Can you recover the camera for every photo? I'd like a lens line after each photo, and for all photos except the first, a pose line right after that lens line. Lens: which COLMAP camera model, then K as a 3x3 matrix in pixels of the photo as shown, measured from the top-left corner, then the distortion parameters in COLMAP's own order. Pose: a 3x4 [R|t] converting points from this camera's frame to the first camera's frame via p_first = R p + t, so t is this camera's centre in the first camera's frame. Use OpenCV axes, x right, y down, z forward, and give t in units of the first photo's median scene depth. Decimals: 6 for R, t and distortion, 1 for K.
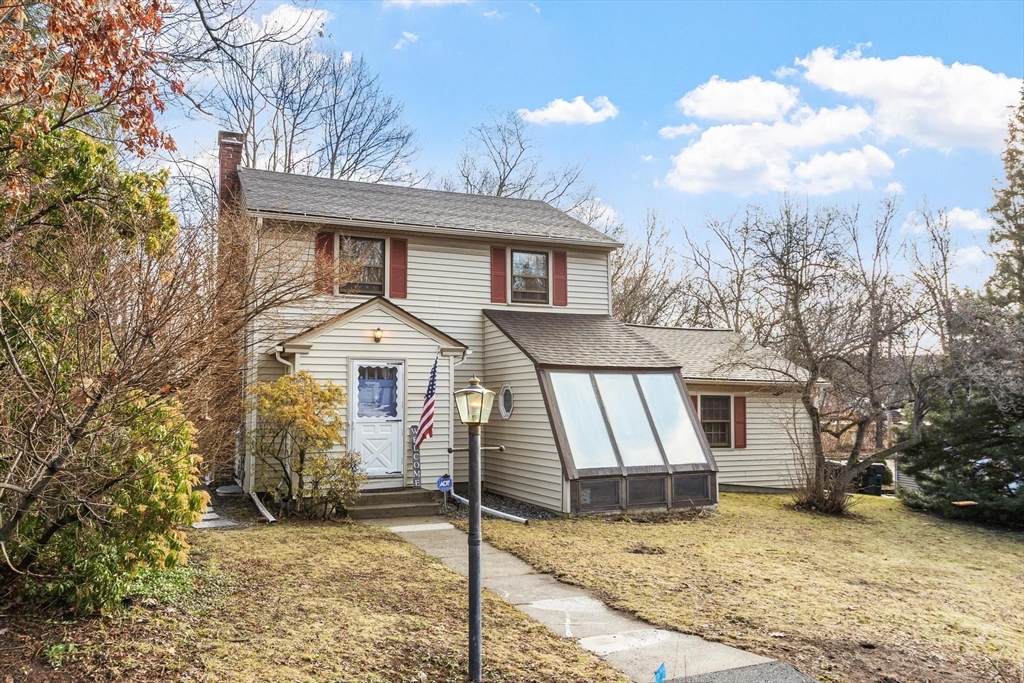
lens RADIAL K [[821.7, 0, 509.7], [0, 821.7, 279.0], [0, 0, 1]] dist [0.002567, 0.002243]
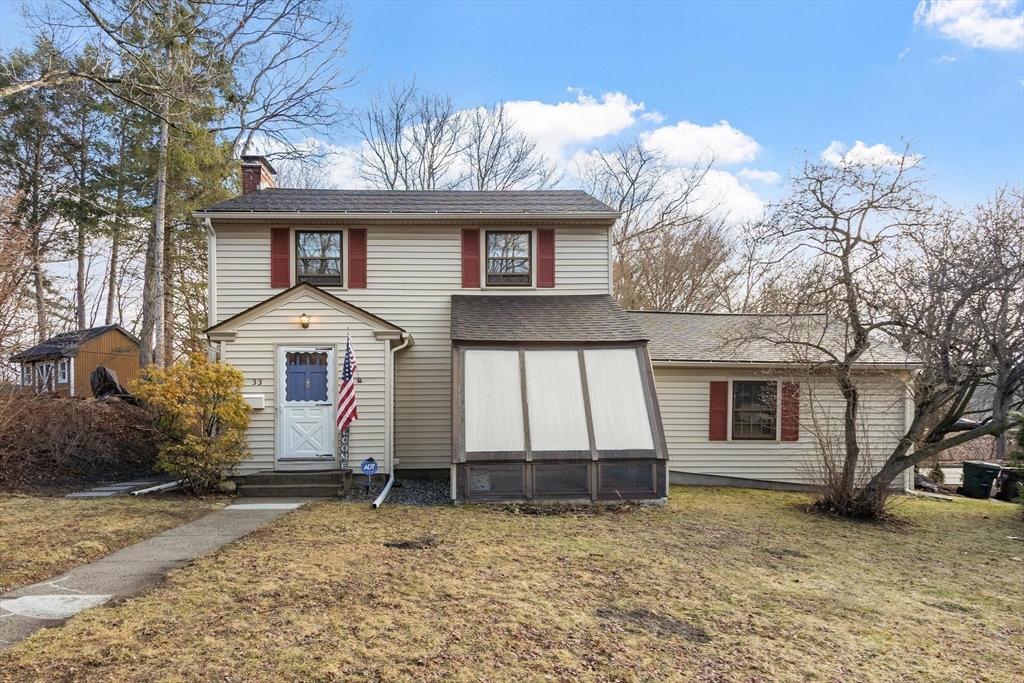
lens RADIAL K [[640.0, 0, 514.7], [0, 640.0, 402.1], [0, 0, 1]] dist [-0.000104, 0.001271]
pose [[0.916604, -0.022977, -0.399135, 0.349744], [0.067821, 0.992814, 0.098597, 0.097170], [0.394001, -0.117444, 0.911576, 0.340444]]
